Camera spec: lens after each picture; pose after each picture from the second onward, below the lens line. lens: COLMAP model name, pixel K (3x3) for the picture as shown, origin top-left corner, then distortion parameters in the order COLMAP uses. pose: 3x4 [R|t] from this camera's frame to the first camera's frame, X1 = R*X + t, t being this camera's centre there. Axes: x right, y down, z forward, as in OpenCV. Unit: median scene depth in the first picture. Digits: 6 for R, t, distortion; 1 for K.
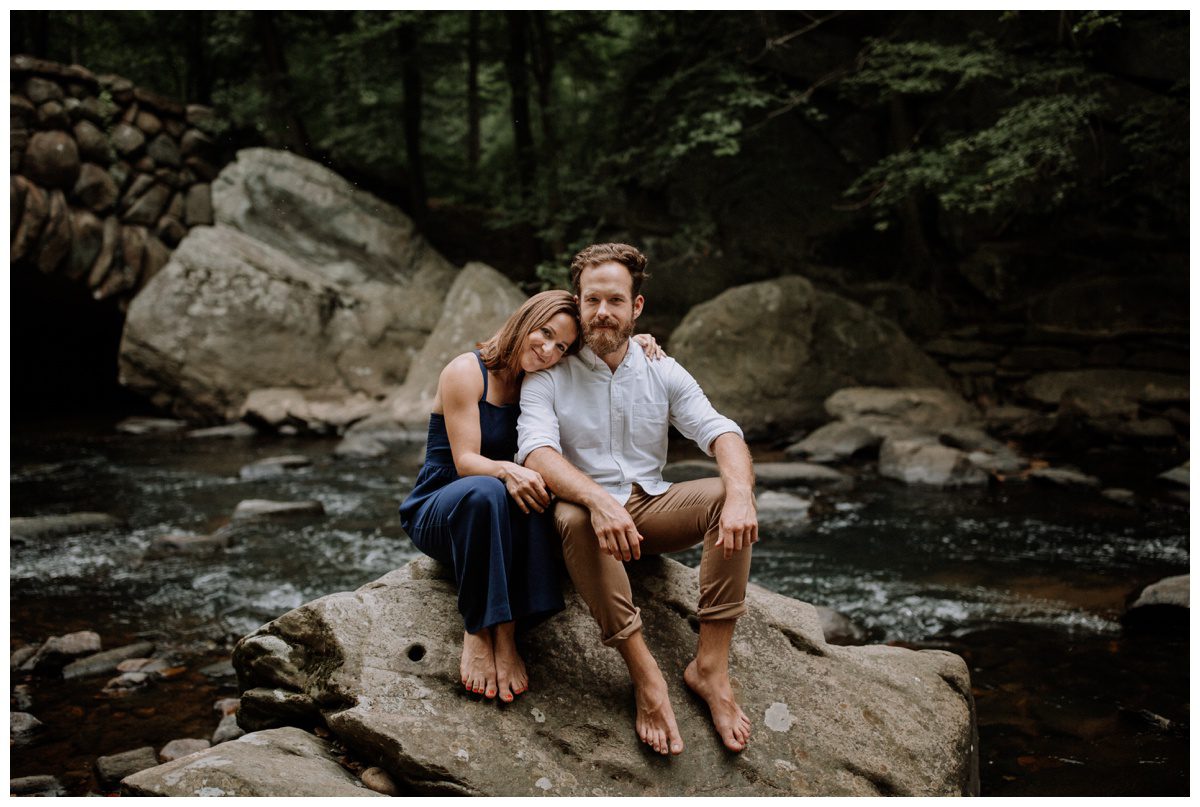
lens RADIAL K [[1121.4, 0, 601.9], [0, 1121.4, 404.0], [0, 0, 1]] dist [-0.007056, -0.015481]
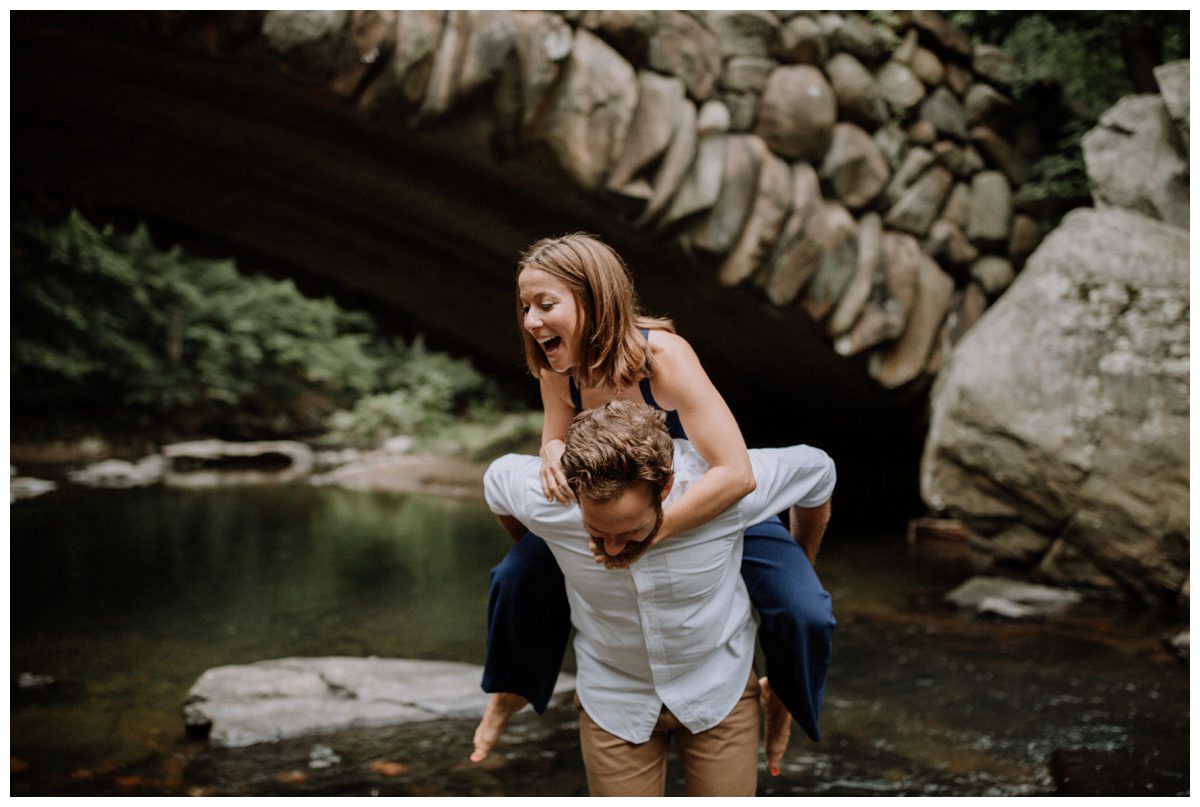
lens RADIAL K [[1121.4, 0, 601.9], [0, 1121.4, 404.0], [0, 0, 1]] dist [-0.007056, -0.015481]
pose [[0.906462, 0.024825, -0.421556, -0.359046], [-0.065034, 0.994568, -0.081272, -0.013120], [0.417249, 0.101086, 0.903153, 0.473491]]
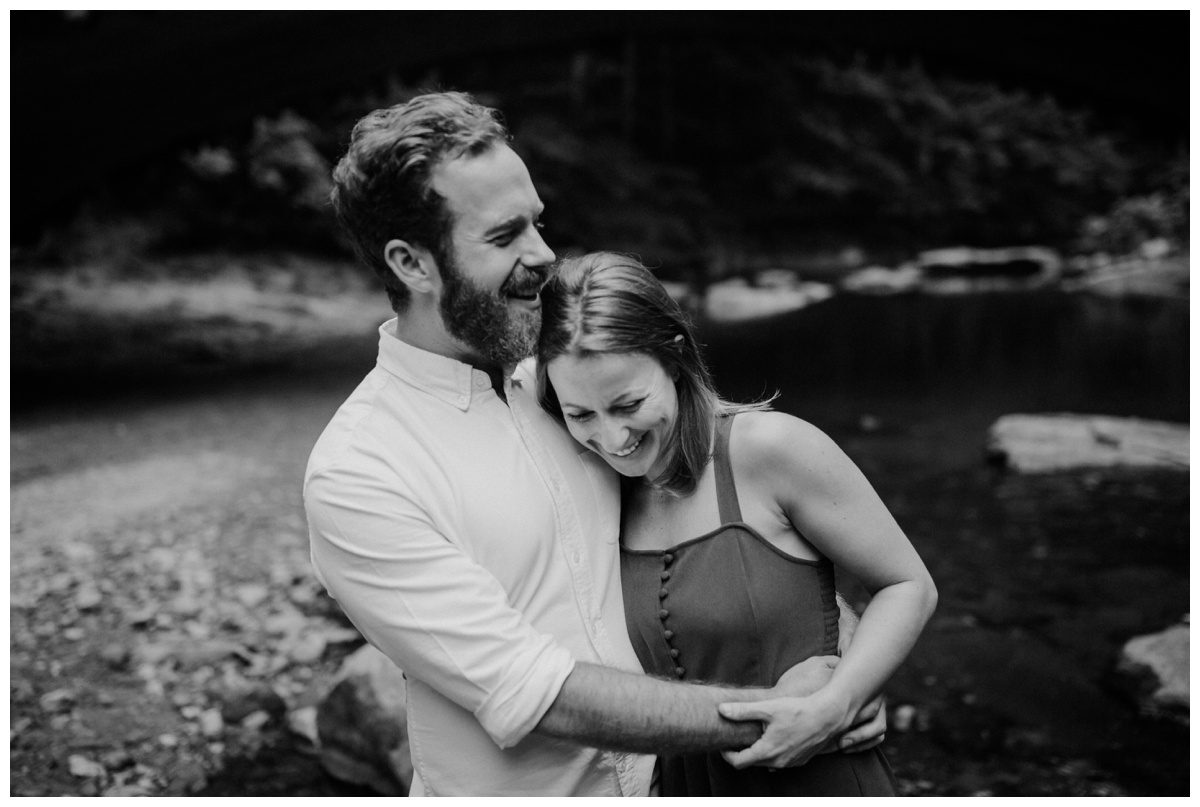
lens RADIAL K [[1128.0, 0, 599.8], [0, 1128.0, 399.5], [0, 0, 1]] dist [-0.015670, 0.007338]
pose [[0.481396, 0.136969, -0.865735, -0.291464], [-0.057764, 0.990525, 0.124591, -0.008755], [0.874598, -0.009969, 0.484747, 0.373482]]
